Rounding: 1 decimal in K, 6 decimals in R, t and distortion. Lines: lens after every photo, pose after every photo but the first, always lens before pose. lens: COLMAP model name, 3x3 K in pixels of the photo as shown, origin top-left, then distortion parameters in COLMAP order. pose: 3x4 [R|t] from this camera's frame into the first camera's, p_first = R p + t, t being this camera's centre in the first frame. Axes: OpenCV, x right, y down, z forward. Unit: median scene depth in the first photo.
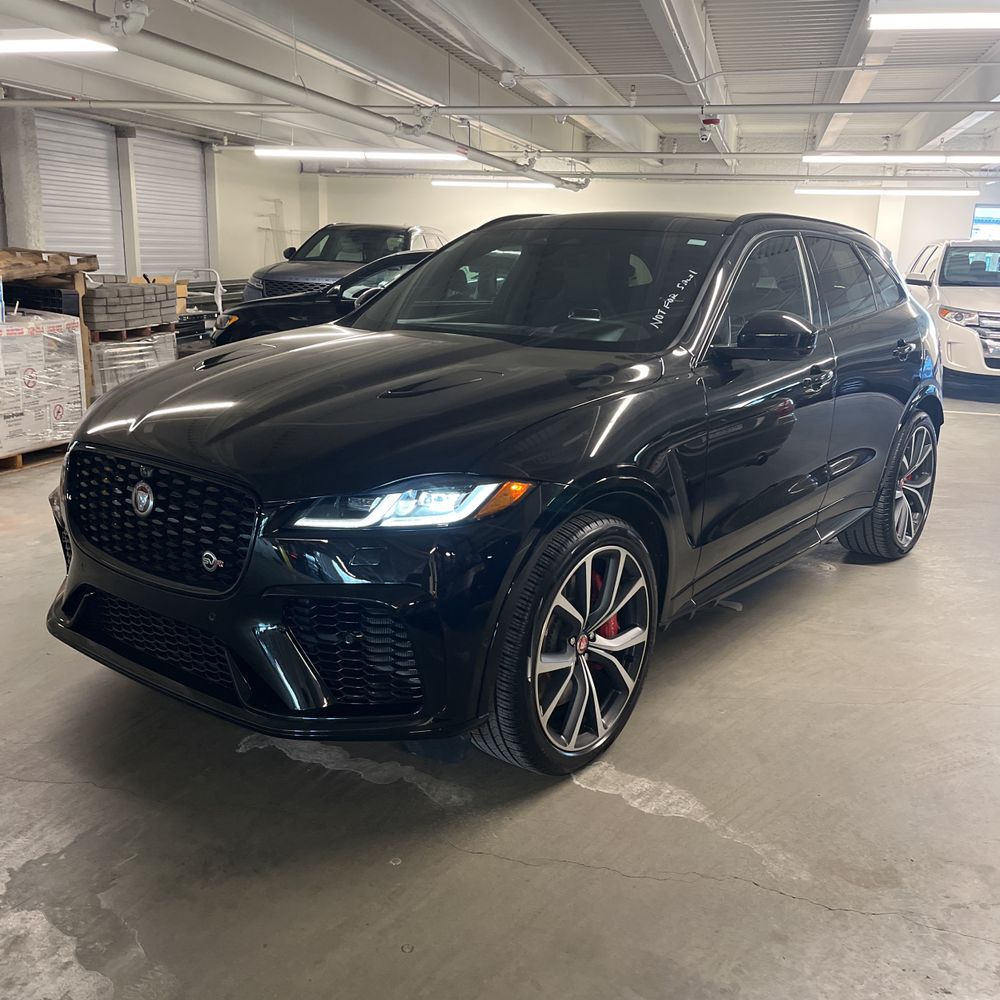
lens RADIAL K [[1031.6, 0, 521.3], [0, 1031.6, 496.1], [0, 0, 1]] dist [0.020952, 0.000000]
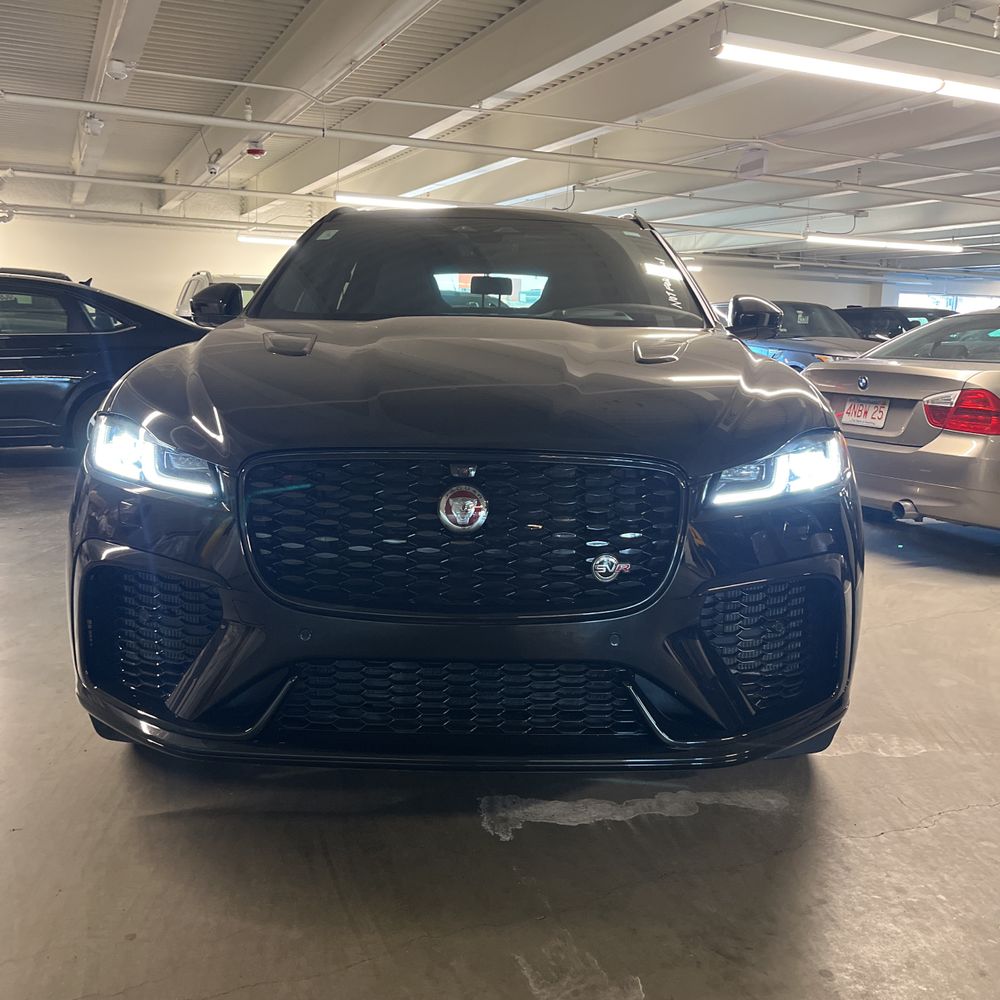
lens RADIAL K [[1031.6, 0, 502.4], [0, 1031.6, 495.4], [0, 0, 1]] dist [0.020952, 0.000000]
pose [[0.783705, -0.107090, 0.611832, -0.755888], [0.147730, 0.988896, -0.016141, 0.008646], [-0.603309, 0.103036, 0.790823, 0.393769]]
